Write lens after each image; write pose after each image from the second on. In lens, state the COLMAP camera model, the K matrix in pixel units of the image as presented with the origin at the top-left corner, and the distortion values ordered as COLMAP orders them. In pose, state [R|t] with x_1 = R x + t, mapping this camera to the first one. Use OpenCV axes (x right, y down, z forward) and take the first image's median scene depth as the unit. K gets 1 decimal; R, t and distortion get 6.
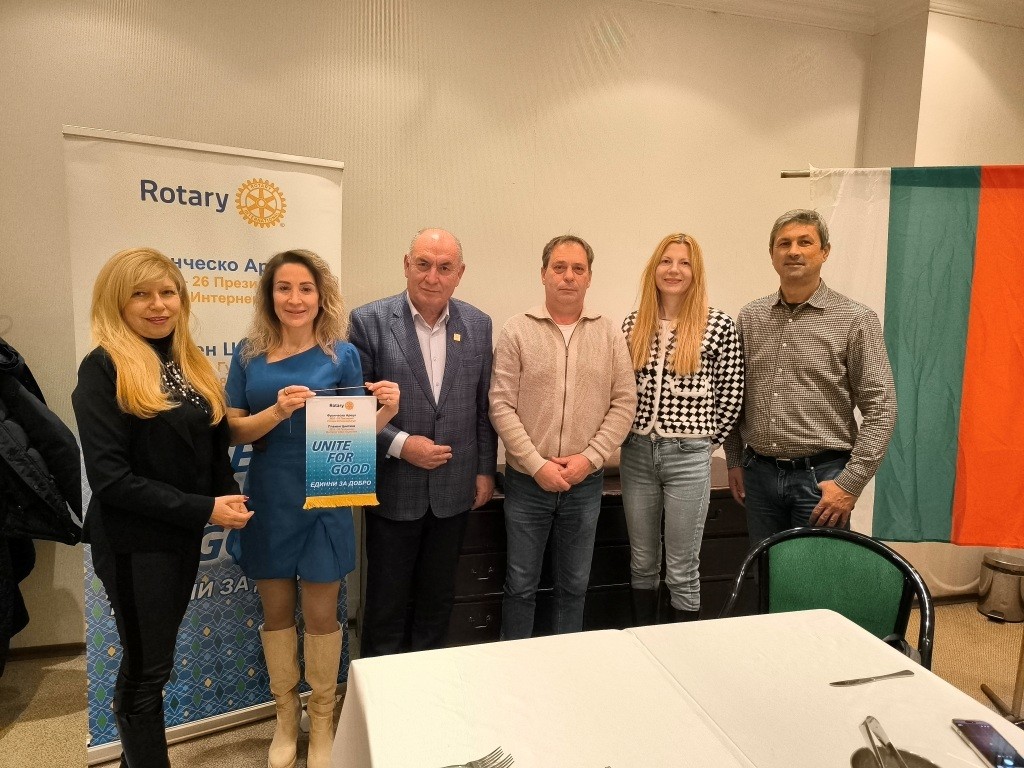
lens RADIAL K [[700.1, 0, 512.0], [0, 700.1, 384.0], [0, 0, 1]] dist [0.033629, -0.041841]
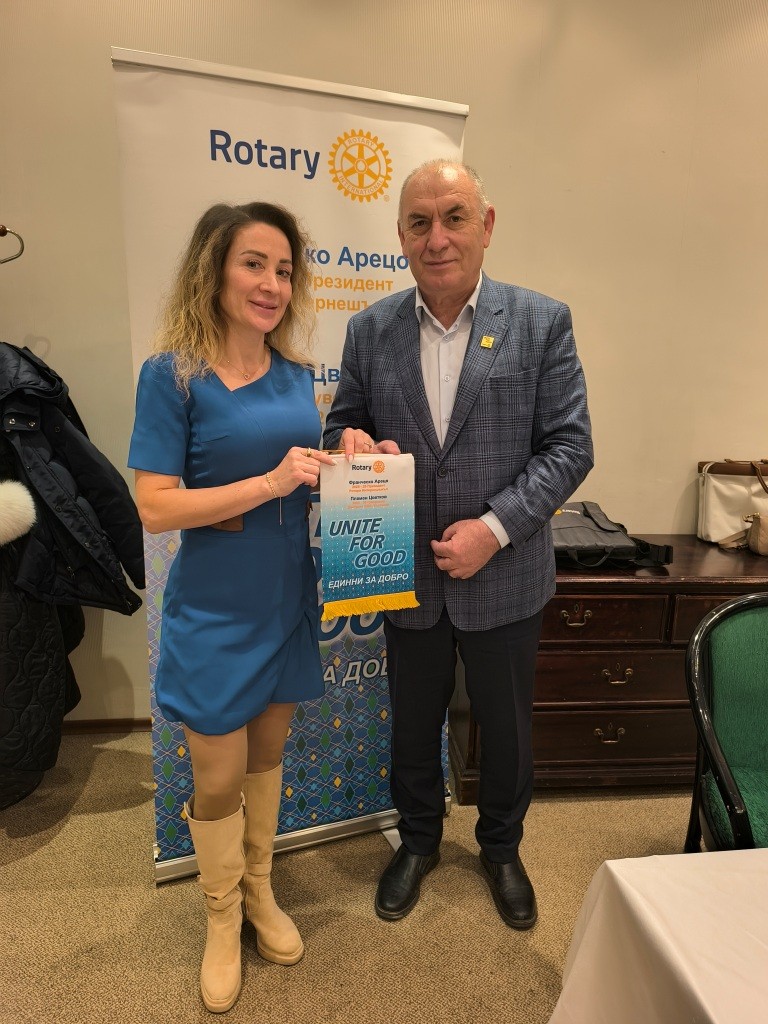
lens RADIAL K [[700.1, 0, 375.9], [0, 700.1, 522.0], [0, 0, 1]] dist [0.033629, -0.041841]
pose [[0.985470, 0.032340, -0.166745, -0.213184], [-0.014347, 0.994047, 0.108001, 0.027478], [0.169245, -0.104039, 0.980067, 0.263196]]
